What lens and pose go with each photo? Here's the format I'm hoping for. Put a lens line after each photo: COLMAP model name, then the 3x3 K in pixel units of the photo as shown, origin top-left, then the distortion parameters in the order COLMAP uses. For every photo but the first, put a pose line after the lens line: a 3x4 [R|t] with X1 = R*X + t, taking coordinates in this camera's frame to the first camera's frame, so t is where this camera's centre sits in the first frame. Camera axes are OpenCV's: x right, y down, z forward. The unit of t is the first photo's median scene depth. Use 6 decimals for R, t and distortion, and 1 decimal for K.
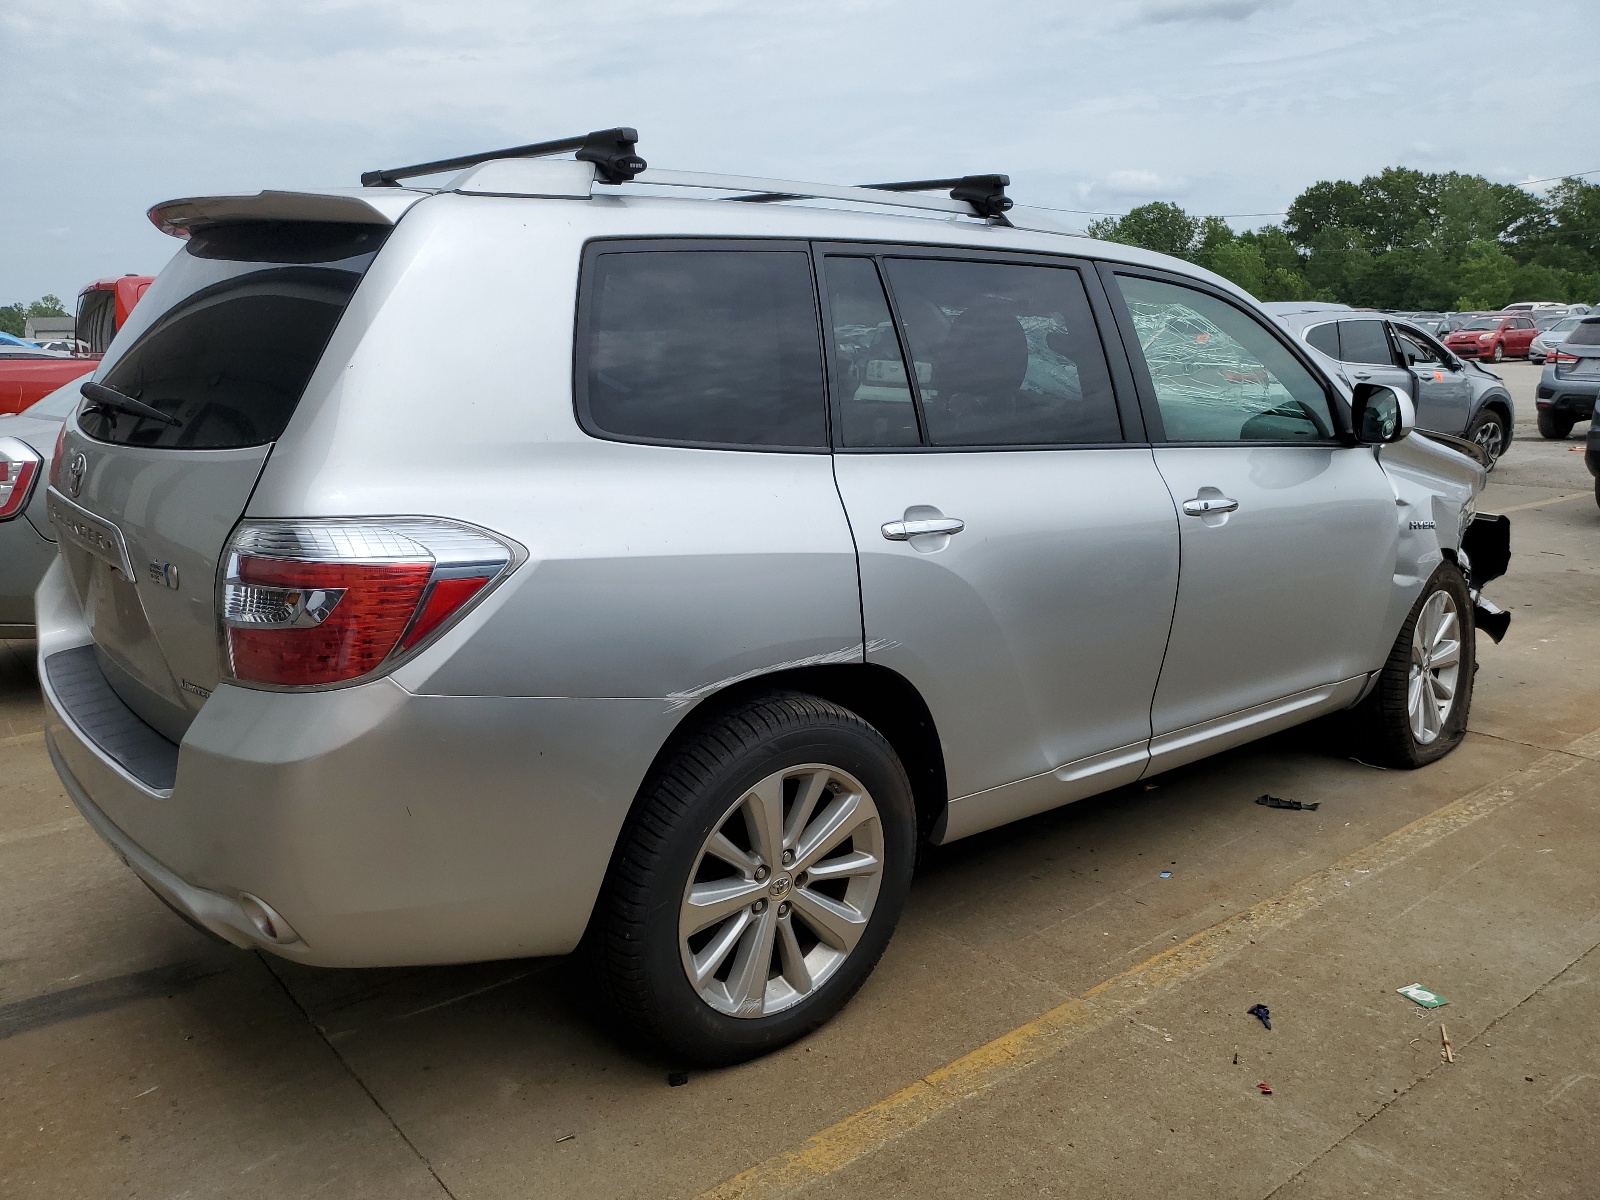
lens RADIAL K [[1207.4, 0, 802.0], [0, 1207.4, 599.4], [0, 0, 1]] dist [0.004849, 0.002339]
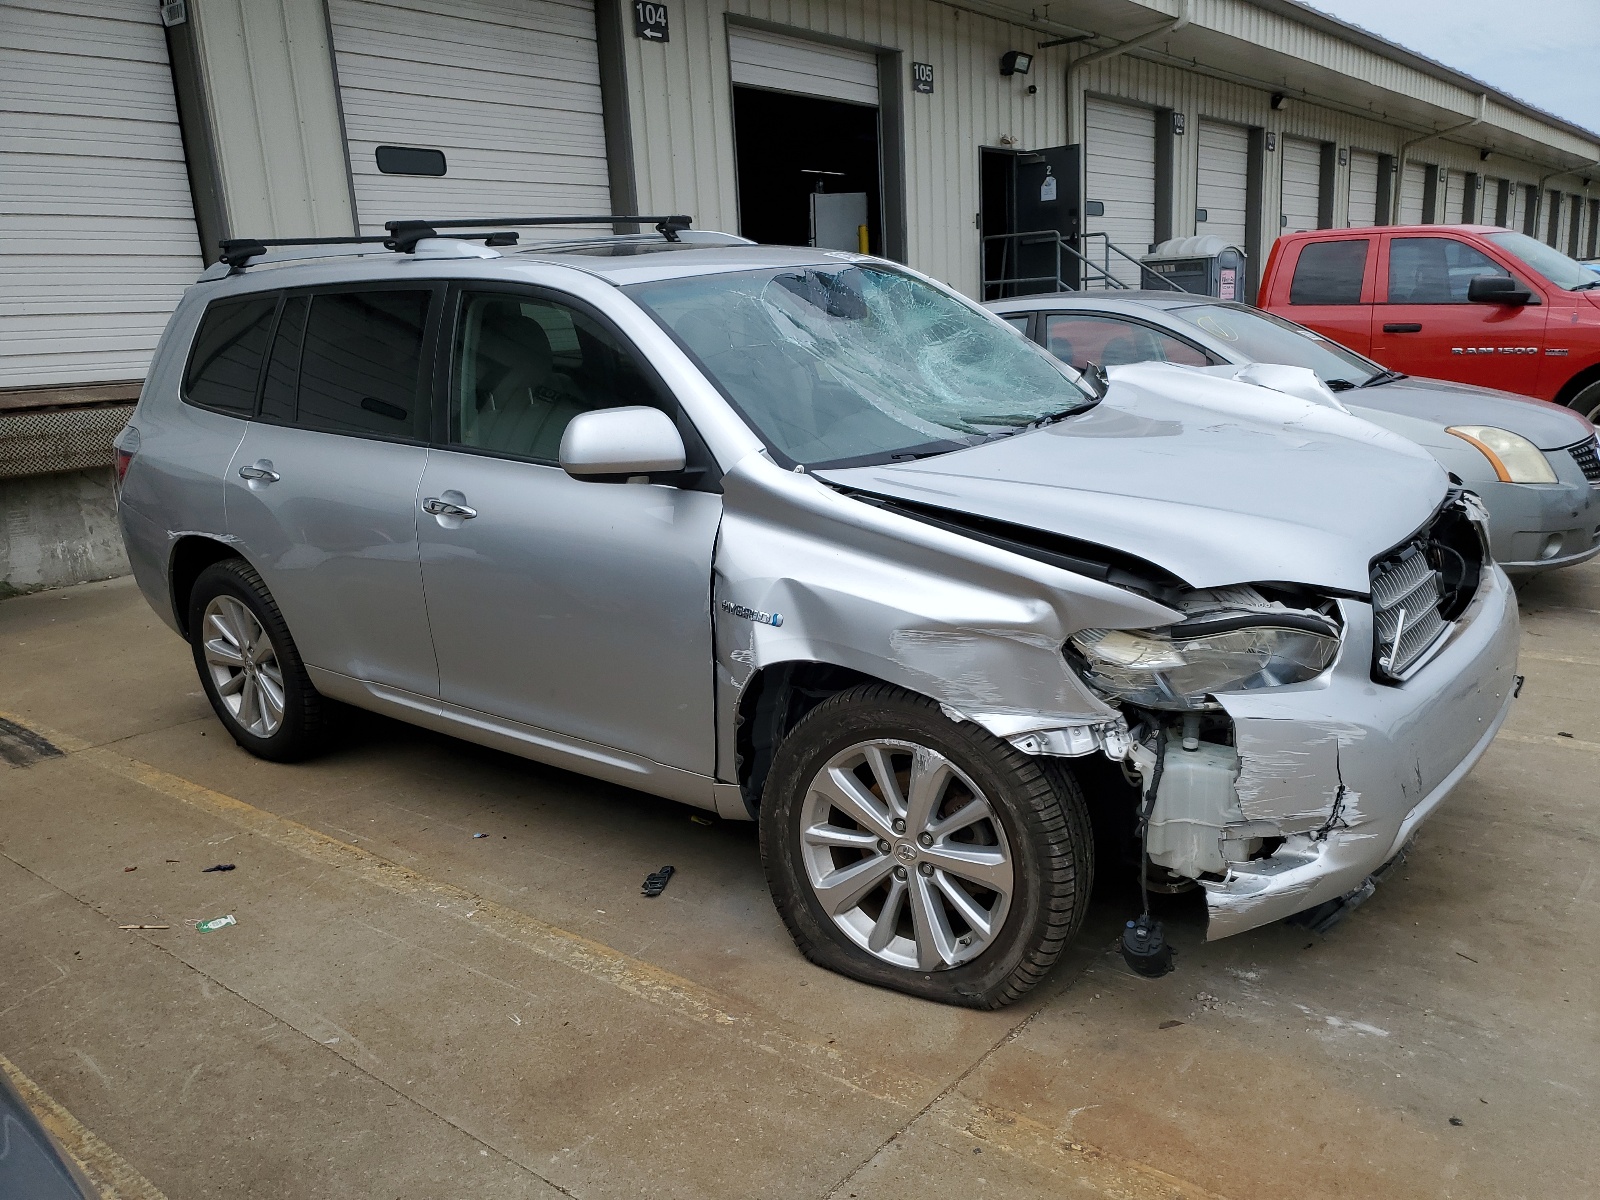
lens RADIAL K [[1207.4, 0, 804.9], [0, 1207.4, 601.9], [0, 0, 1]] dist [0.004849, 0.002339]
pose [[0.216301, 0.206715, -0.954192, 1.210257], [-0.143594, 0.973436, 0.178333, -0.194596], [0.965709, 0.098443, 0.240239, 0.880016]]
